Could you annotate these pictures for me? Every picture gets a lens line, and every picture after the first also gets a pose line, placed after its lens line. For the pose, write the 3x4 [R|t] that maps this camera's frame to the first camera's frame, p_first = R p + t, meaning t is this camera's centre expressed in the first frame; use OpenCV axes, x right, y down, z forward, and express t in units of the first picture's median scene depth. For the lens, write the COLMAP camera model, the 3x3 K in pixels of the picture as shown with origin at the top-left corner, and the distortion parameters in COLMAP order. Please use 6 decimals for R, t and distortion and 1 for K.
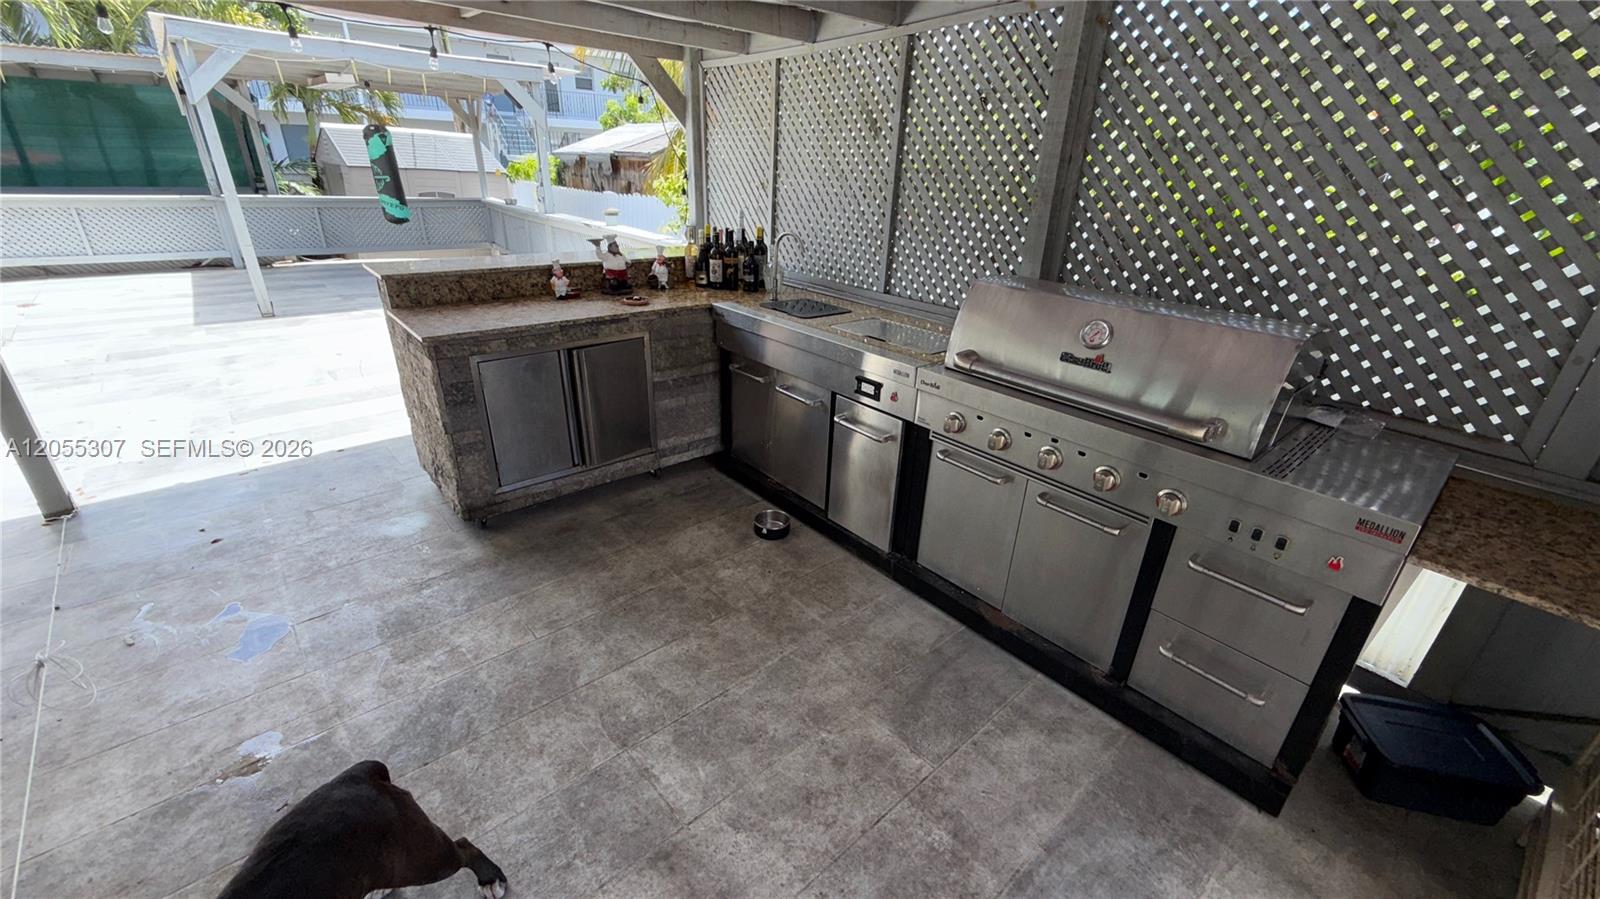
lens RADIAL K [[635.6, 0, 801.9], [0, 635.6, 447.7], [0, 0, 1]] dist [-0.000608, 0.000062]
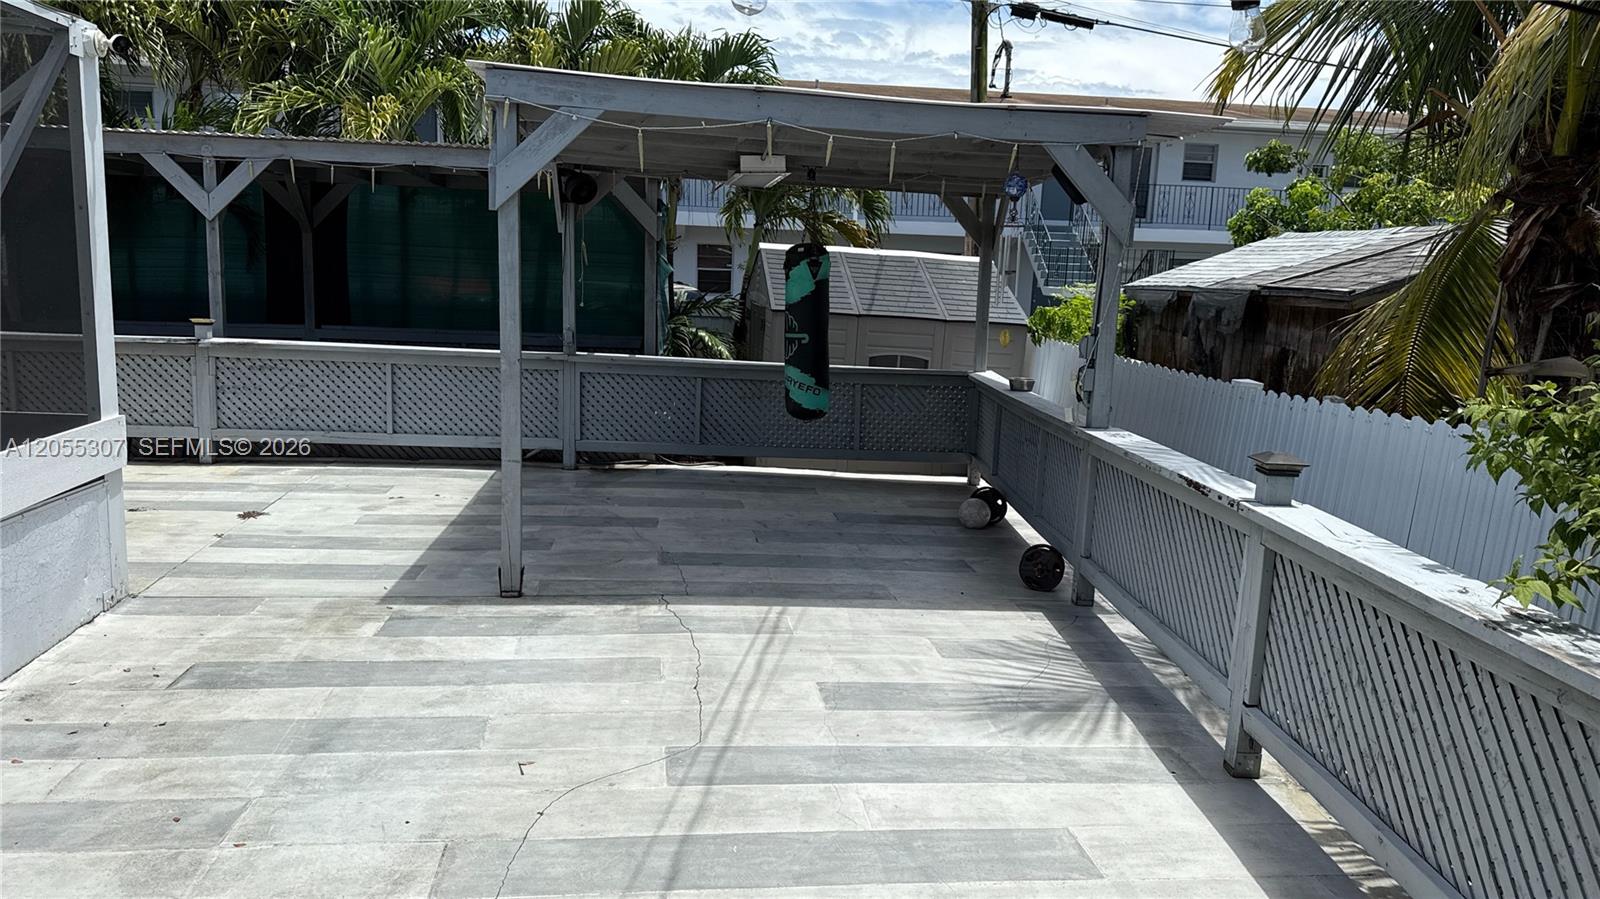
lens RADIAL K [[1130.3, 0, 800.0], [0, 1130.3, 449.5], [0, 0, 1]] dist [0.102157, -0.000213]
pose [[0.821015, 0.088437, -0.564016, -0.091746], [-0.245162, 0.946816, -0.208413, -0.104514], [0.515588, 0.309385, 0.799031, 0.209071]]
